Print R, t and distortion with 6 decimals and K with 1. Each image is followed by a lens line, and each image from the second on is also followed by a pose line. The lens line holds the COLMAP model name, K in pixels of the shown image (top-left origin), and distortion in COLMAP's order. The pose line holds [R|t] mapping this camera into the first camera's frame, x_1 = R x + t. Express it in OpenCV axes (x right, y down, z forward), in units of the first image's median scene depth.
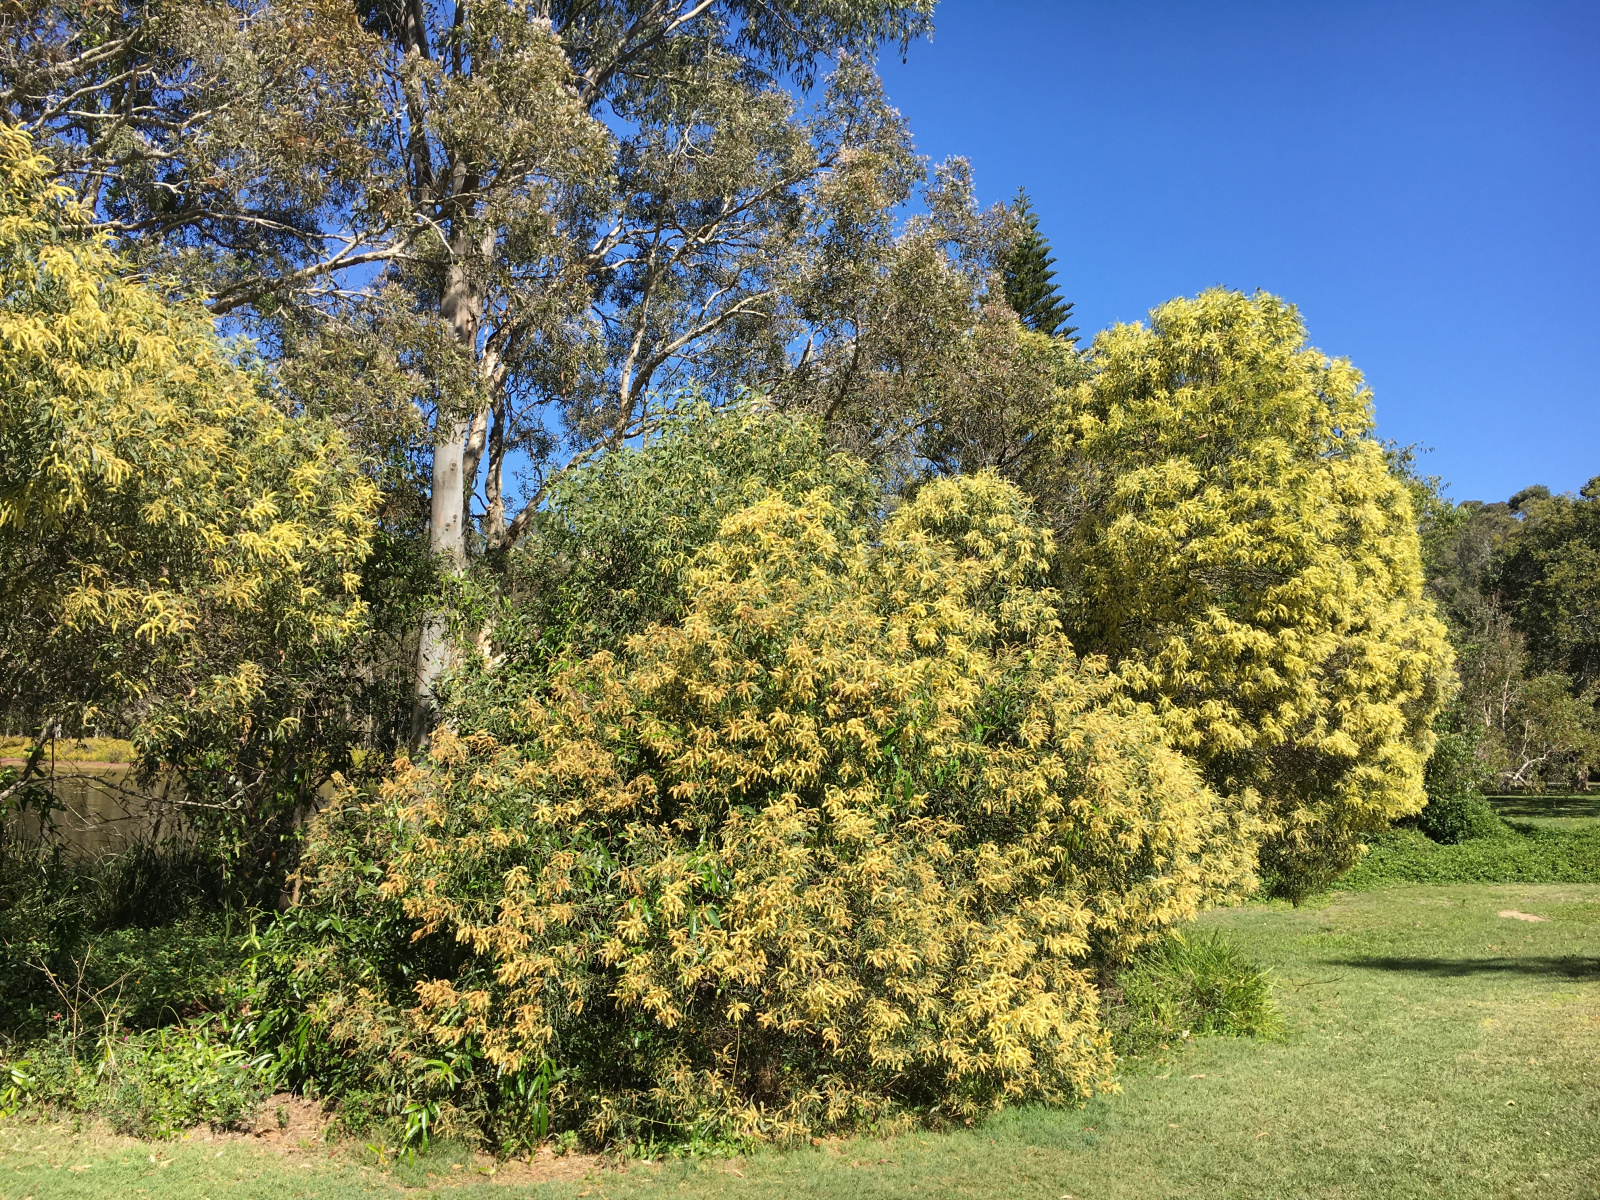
lens RADIAL K [[1349.4, 0, 800.0], [0, 1349.4, 600.0], [0, 0, 1]] dist [0.306627, -0.567091]
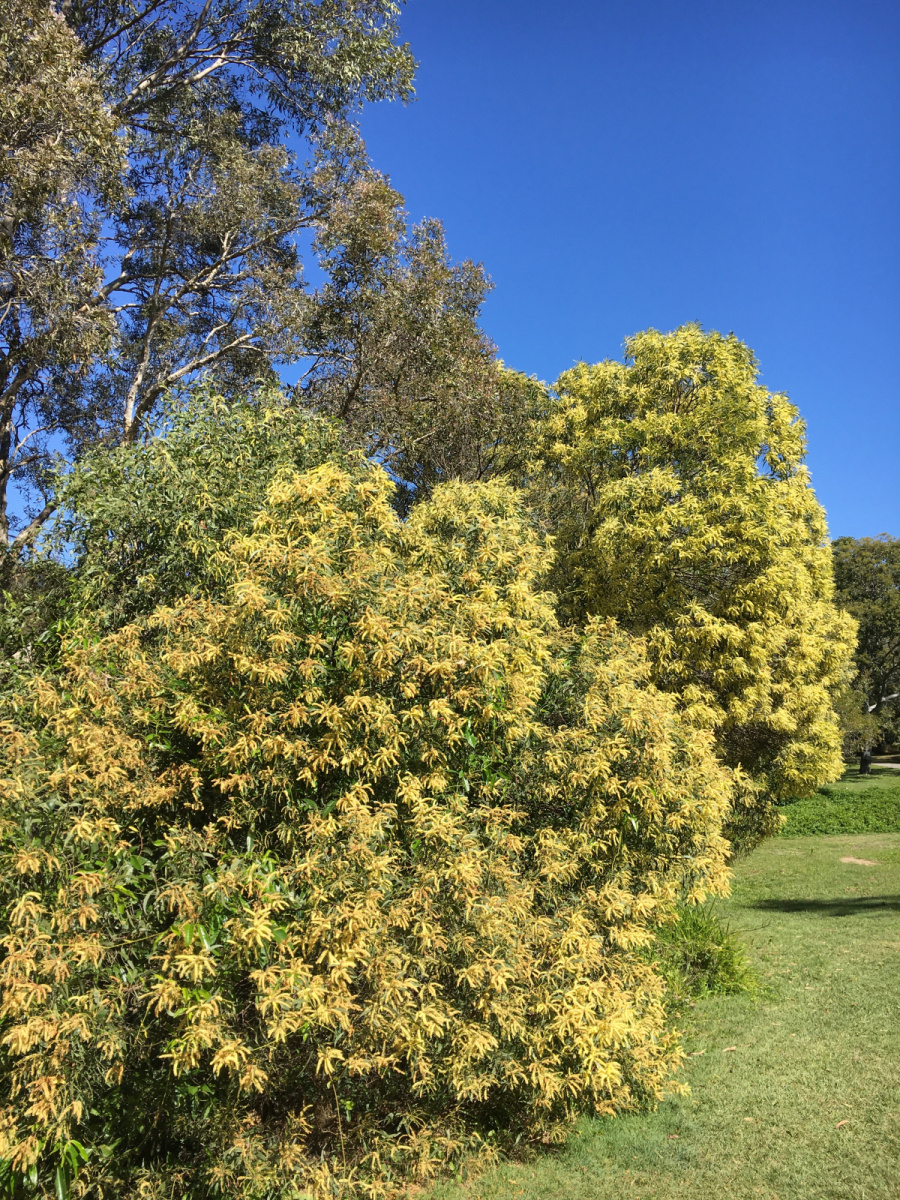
lens RADIAL K [[1012.0, 0, 450.0], [0, 1012.0, 600.0], [0, 0, 1]] dist [0.306627, -0.567091]
pose [[0.982916, 0.019234, 0.183049, -0.066151], [-0.017340, 0.999778, -0.011945, 0.025685], [-0.183238, 0.008567, 0.983031, 0.297000]]
